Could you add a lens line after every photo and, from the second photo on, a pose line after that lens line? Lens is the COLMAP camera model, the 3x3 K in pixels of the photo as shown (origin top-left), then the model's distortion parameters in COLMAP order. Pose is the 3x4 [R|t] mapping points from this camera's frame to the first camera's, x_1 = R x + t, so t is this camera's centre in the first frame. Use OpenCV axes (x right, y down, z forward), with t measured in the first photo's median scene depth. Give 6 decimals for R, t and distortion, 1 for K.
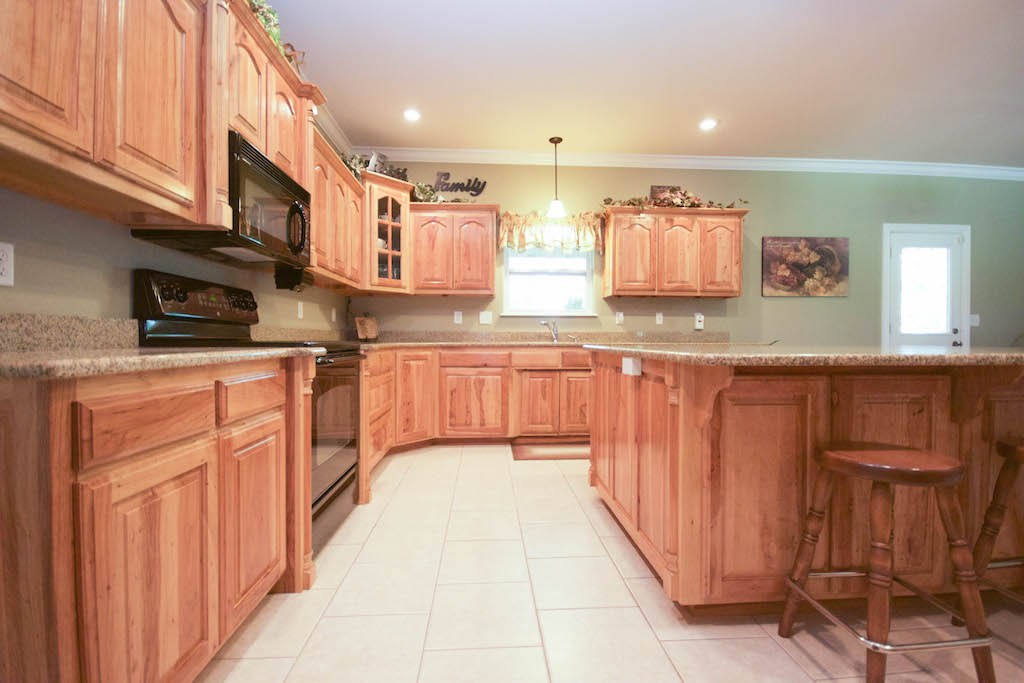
lens RADIAL K [[451.4, 0, 512.2], [0, 451.4, 344.0], [0, 0, 1]] dist [0.000881, -0.002513]
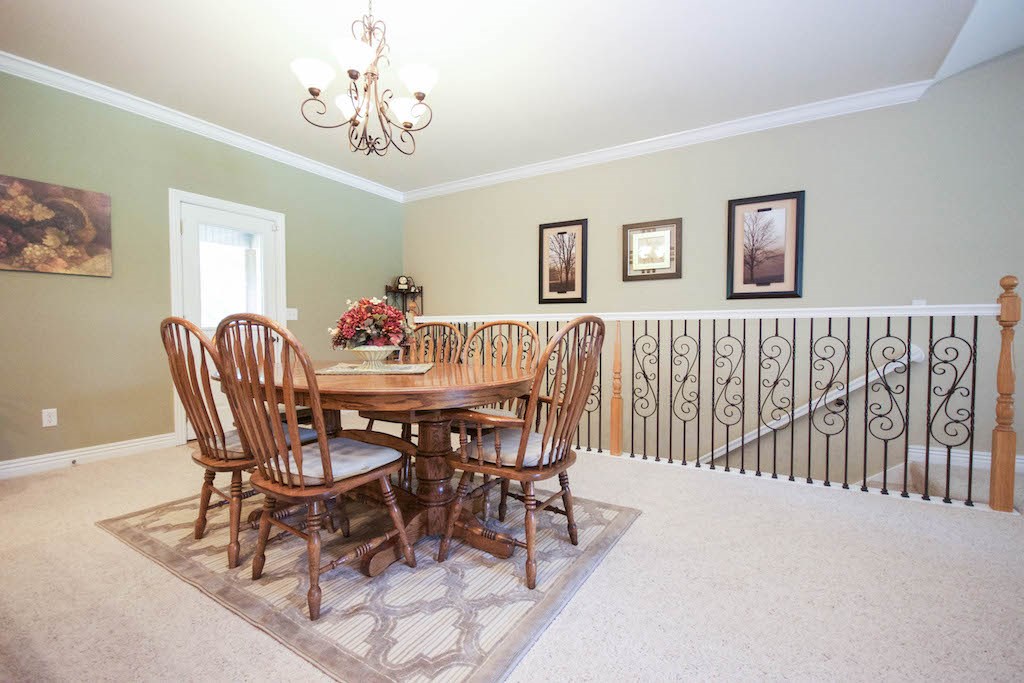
lens RADIAL K [[451.4, 0, 508.6], [0, 451.4, 347.6], [0, 0, 1]] dist [0.000881, -0.002513]
pose [[0.591836, -0.032838, 0.805389, 0.535268], [0.009172, 0.999379, 0.034008, -0.010433], [-0.806006, -0.012740, 0.591770, 0.053441]]
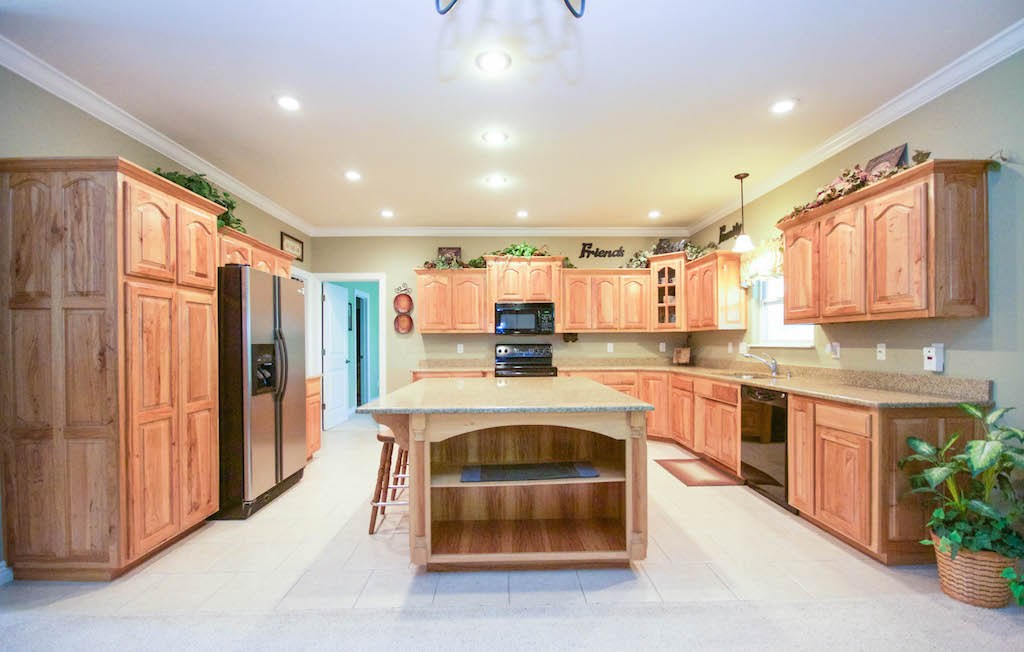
lens RADIAL K [[463.4, 0, 516.1], [0, 463.4, 343.1], [0, 0, 1]] dist [0.000271, -0.000195]
pose [[-0.045670, 0.004398, -0.998947, 1.019340], [-0.005162, 0.999976, 0.004639, -0.068445], [0.998943, 0.005368, -0.045647, 0.477682]]
